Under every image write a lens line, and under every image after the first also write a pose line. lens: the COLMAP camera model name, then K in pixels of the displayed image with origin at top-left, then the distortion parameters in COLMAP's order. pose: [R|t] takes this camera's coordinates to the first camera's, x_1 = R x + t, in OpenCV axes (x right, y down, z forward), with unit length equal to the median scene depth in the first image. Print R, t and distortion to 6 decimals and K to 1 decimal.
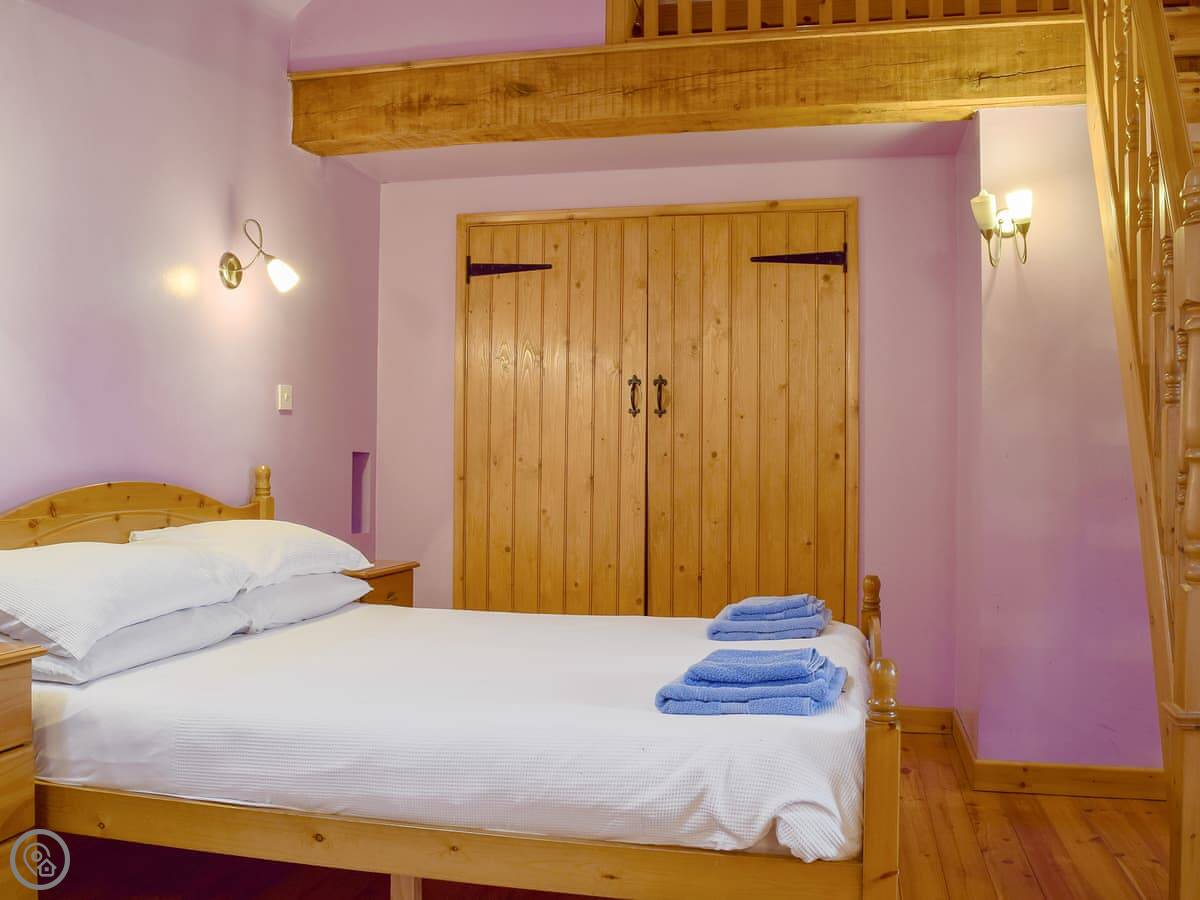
lens RADIAL K [[1144.0, 0, 604.0], [0, 1144.0, 446.3], [0, 0, 1]] dist [-0.084135, 0.000000]
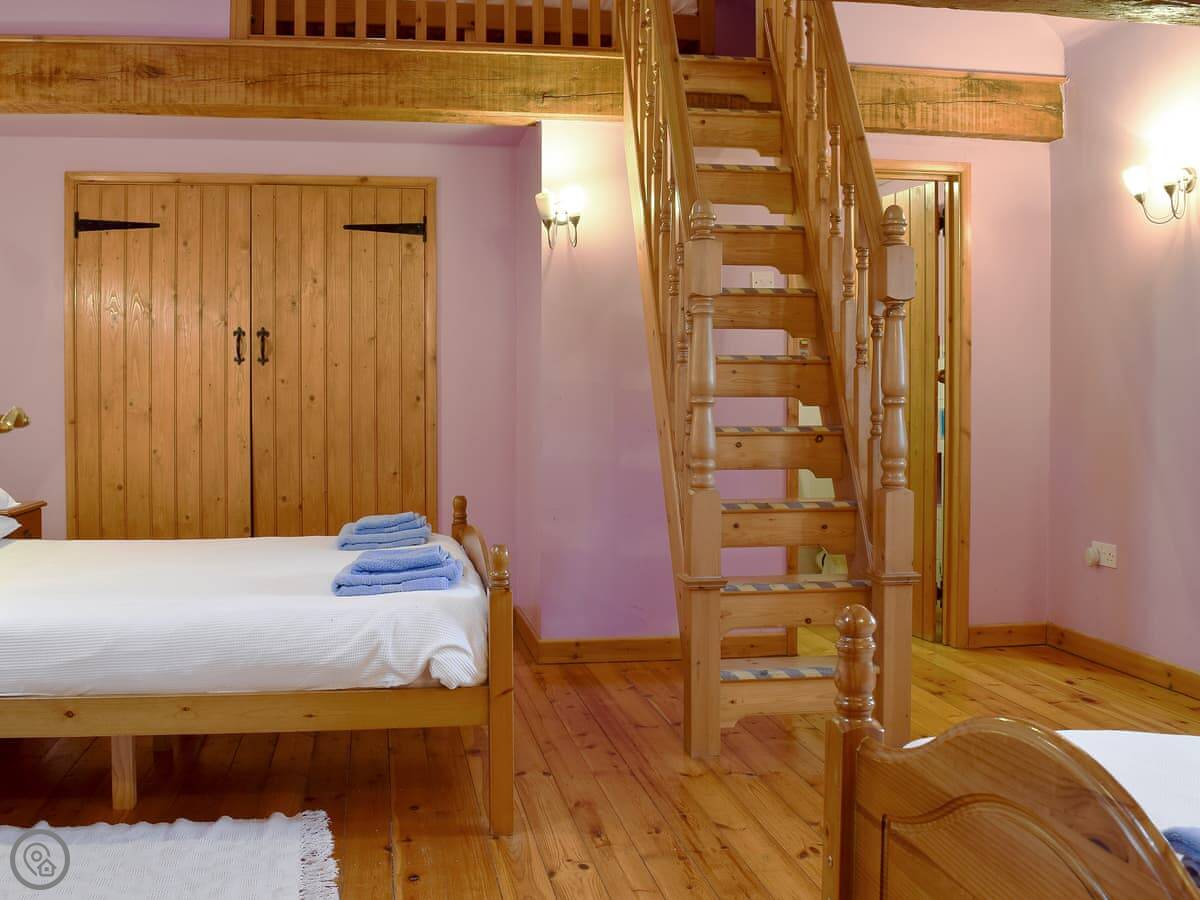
lens RADIAL K [[1255.9, 0, 597.8], [0, 1255.9, 442.0], [0, 0, 1]] dist [-0.057962, 0.000000]
pose [[0.919346, -0.021133, 0.392882, -0.158377], [0.000622, 0.998633, 0.052262, -0.016681], [-0.393449, -0.047803, 0.918103, -0.307748]]
